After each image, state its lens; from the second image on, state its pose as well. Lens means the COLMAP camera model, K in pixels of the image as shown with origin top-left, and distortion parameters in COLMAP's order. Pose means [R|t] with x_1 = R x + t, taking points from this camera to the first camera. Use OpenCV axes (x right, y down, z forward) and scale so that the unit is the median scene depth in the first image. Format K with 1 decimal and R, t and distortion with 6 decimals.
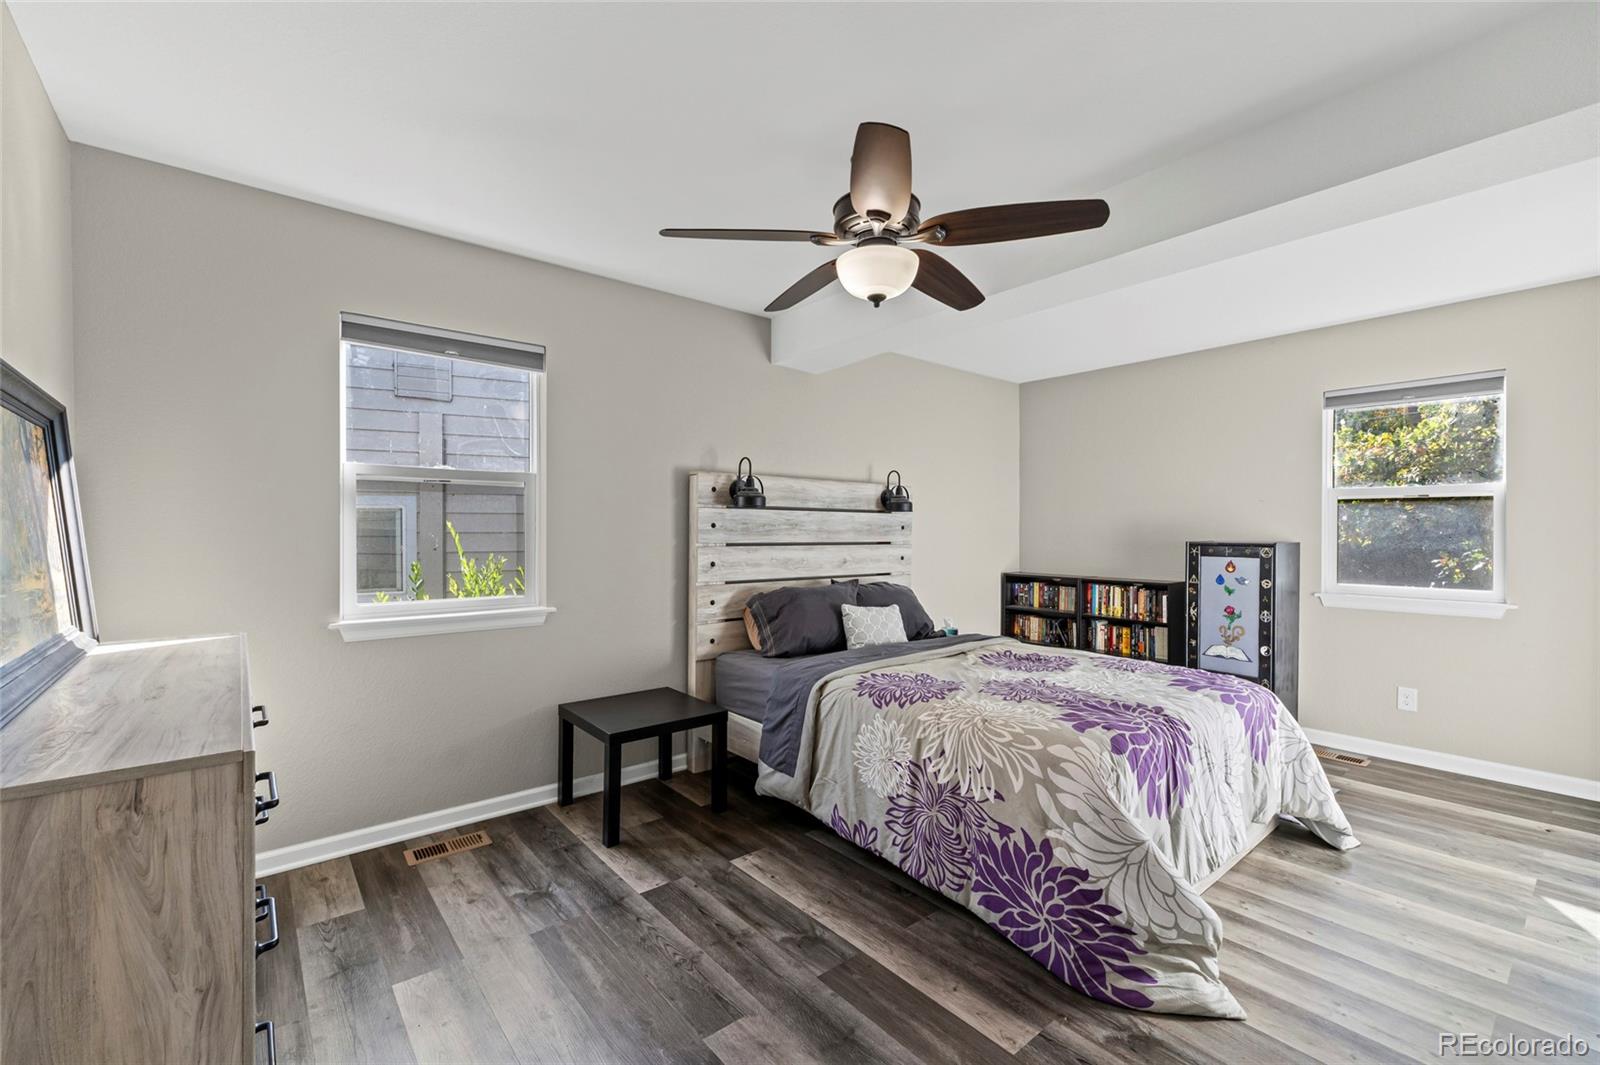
lens RADIAL K [[678.2, 0, 807.0], [0, 678.2, 533.7], [0, 0, 1]] dist [0.002134, 0.000025]
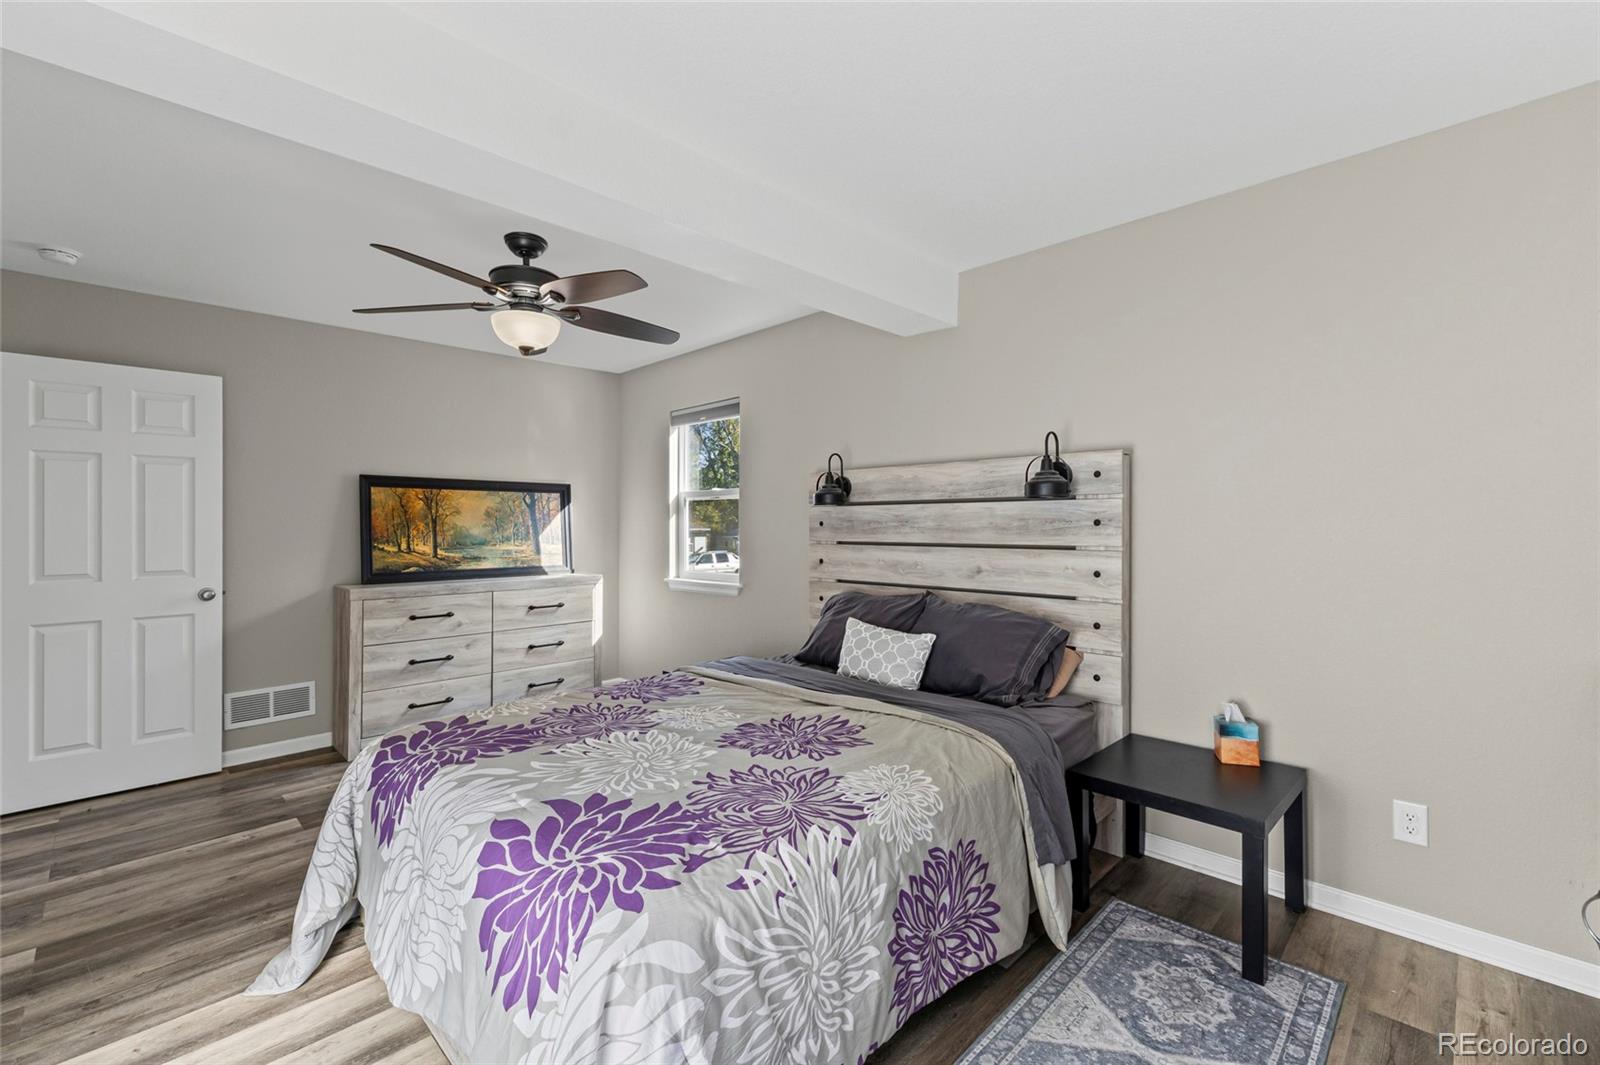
lens RADIAL K [[678.2, 0, 806.4], [0, 678.2, 528.7], [0, 0, 1]] dist [0.002134, 0.000025]
pose [[0.101026, -0.003660, -0.994877, 0.804049], [-0.006466, 0.999970, -0.004336, 0.000391], [0.994863, 0.006871, 0.100999, 0.794188]]
